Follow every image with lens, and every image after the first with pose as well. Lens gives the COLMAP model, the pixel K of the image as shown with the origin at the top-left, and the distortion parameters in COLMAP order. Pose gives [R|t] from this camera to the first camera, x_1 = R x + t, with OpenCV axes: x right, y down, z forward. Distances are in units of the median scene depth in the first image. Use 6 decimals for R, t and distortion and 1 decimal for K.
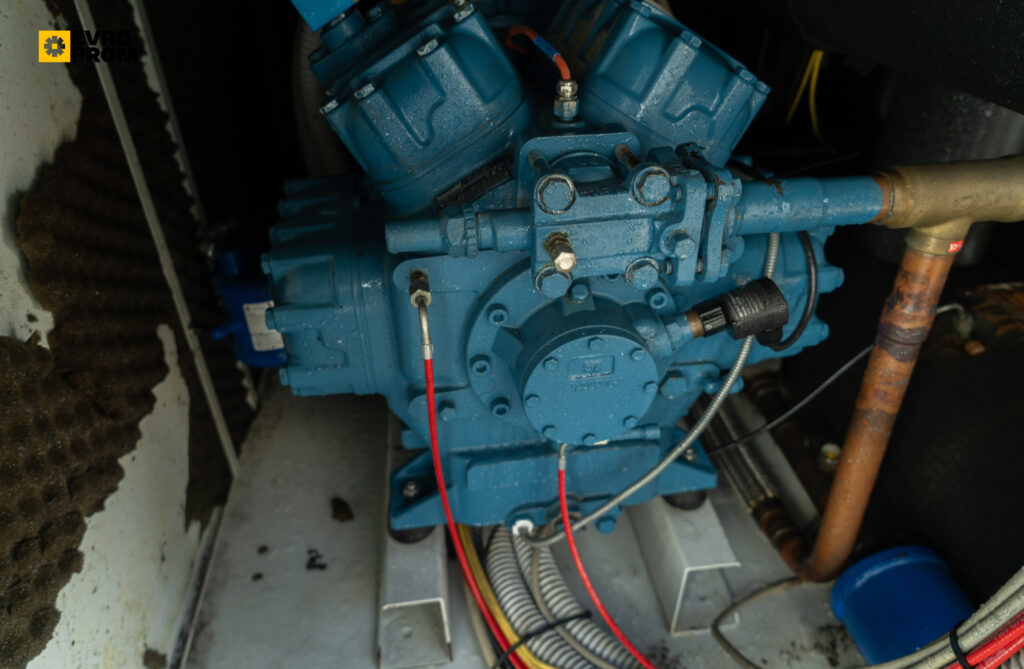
lens RADIAL K [[685.8, 0, 512.0], [0, 685.8, 334.5], [0, 0, 1]] dist [-0.001527, -0.002969]
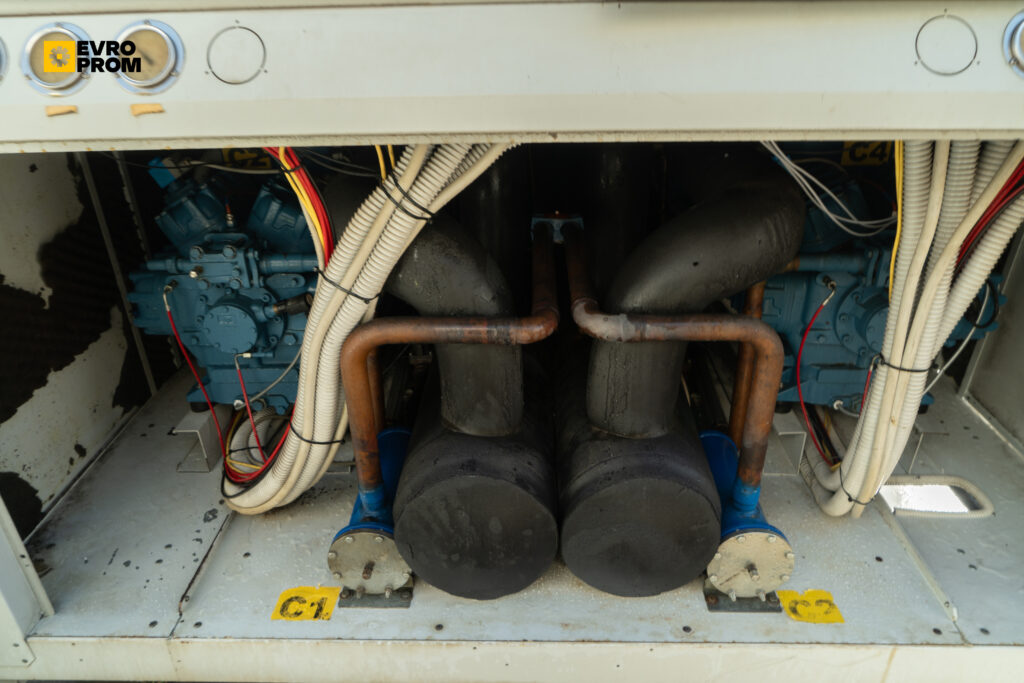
lens RADIAL K [[688.8, 0, 512.0], [0, 688.8, 341.5], [0, 0, 1]] dist [-0.001557, -0.000047]
pose [[0.988085, 0.071255, -0.136419, 1.429020], [-0.085196, 0.991410, -0.099237, 0.275959], [0.128176, 0.109677, 0.985668, -1.336505]]
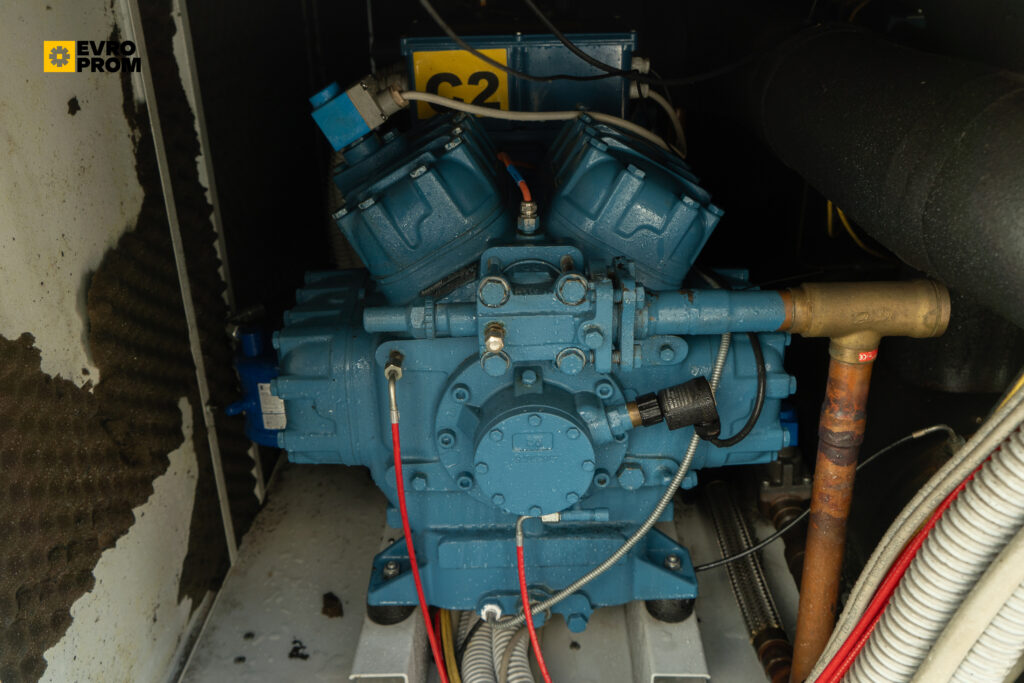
lens RADIAL K [[943.5, 0, 507.2], [0, 943.5, 348.9], [0, 0, 1]] dist [0.032585, -0.008534]
pose [[0.988238, 0.057348, -0.141760, 0.264080], [-0.078015, 0.986377, -0.144827, 0.116179], [0.131524, 0.154183, 0.979249, -0.534332]]
